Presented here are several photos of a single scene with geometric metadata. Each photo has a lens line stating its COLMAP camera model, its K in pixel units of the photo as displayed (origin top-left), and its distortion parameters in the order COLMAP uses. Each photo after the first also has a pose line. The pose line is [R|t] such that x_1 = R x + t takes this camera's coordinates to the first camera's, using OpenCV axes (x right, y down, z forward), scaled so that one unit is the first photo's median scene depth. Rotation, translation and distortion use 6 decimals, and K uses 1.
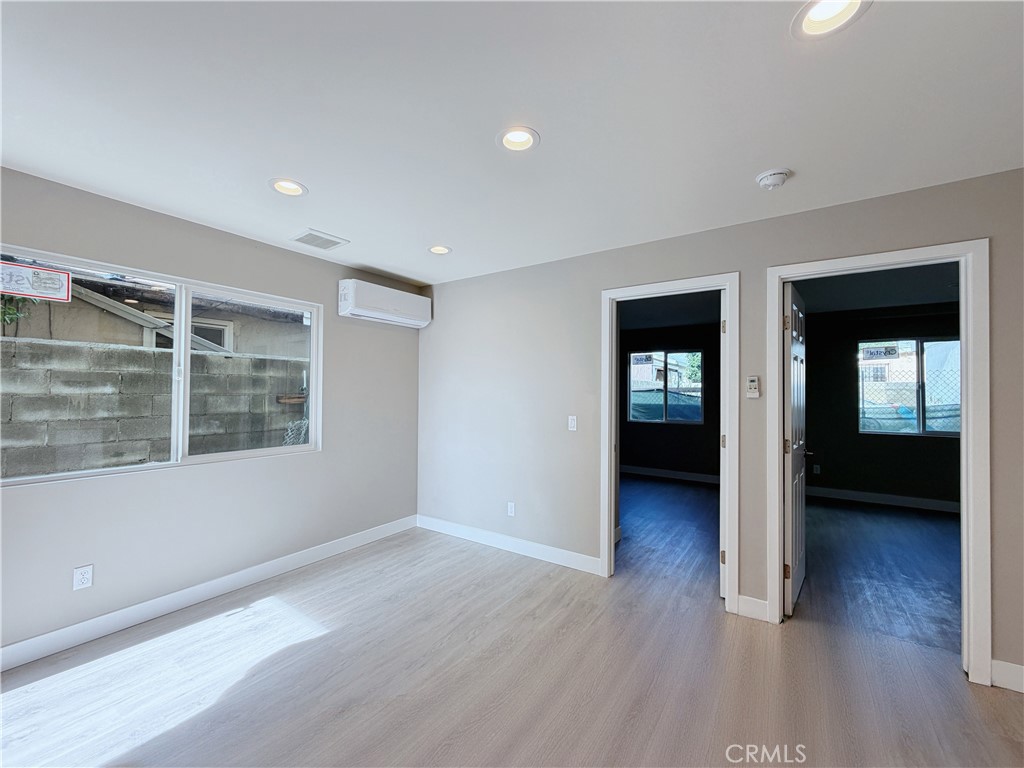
lens RADIAL K [[408.7, 0, 507.1], [0, 408.7, 384.2], [0, 0, 1]] dist [0.000394, -0.000060]
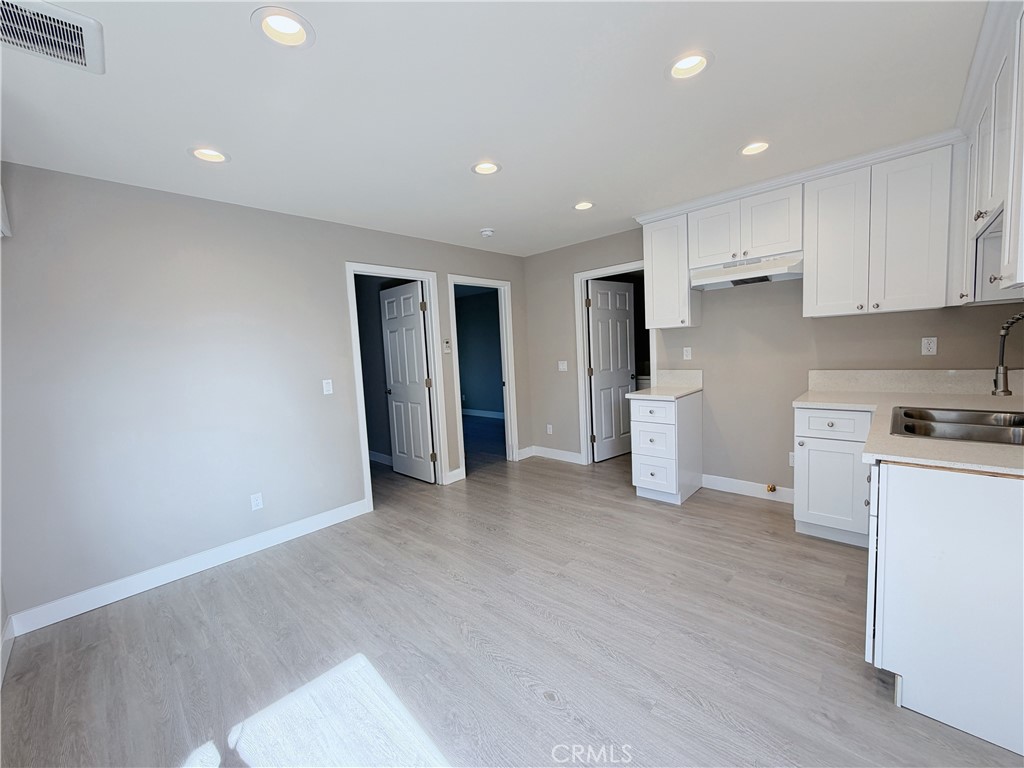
lens RADIAL K [[408.7, 0, 507.1], [0, 408.7, 384.2], [0, 0, 1]] dist [0.000394, -0.000060]
pose [[0.161825, -0.099948, 0.981745, -0.835053], [0.038804, 0.994733, 0.094874, 0.009743], [-0.986056, 0.022743, 0.164851, 0.419458]]
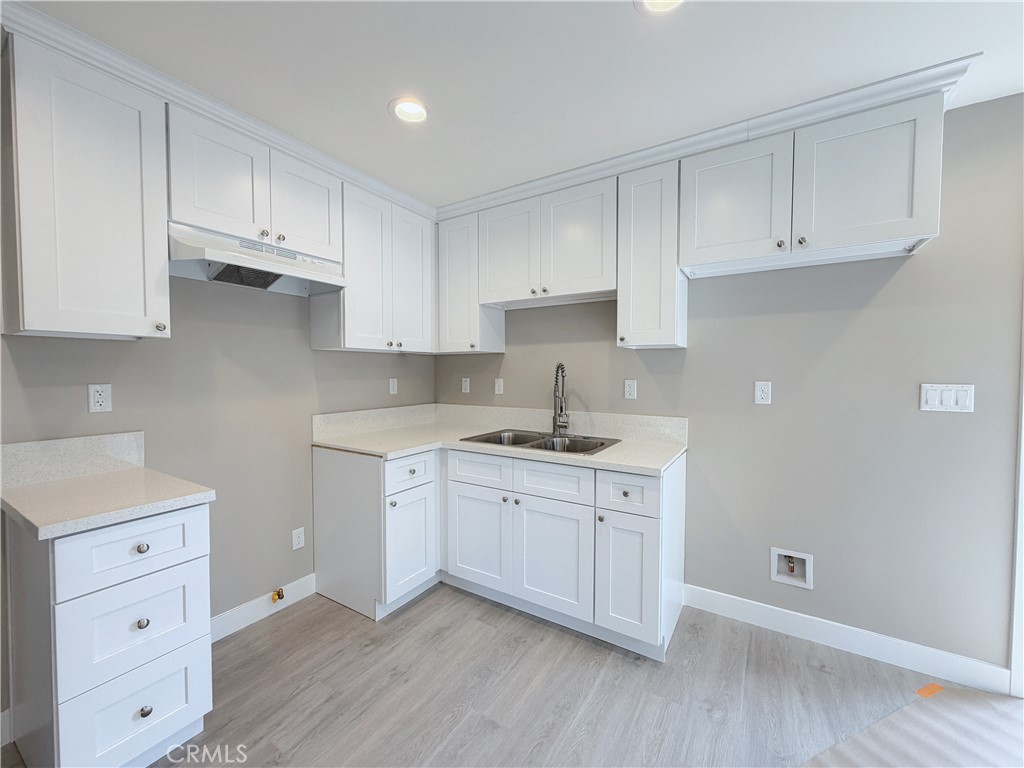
lens RADIAL K [[408.7, 0, 507.1], [0, 408.7, 384.2], [0, 0, 1]] dist [0.000394, -0.000060]
pose [[-0.999257, -0.002739, -0.038448, 3.037751], [-0.003306, 0.999886, 0.014706, 0.092673], [0.038404, 0.014822, -0.999152, 1.580207]]
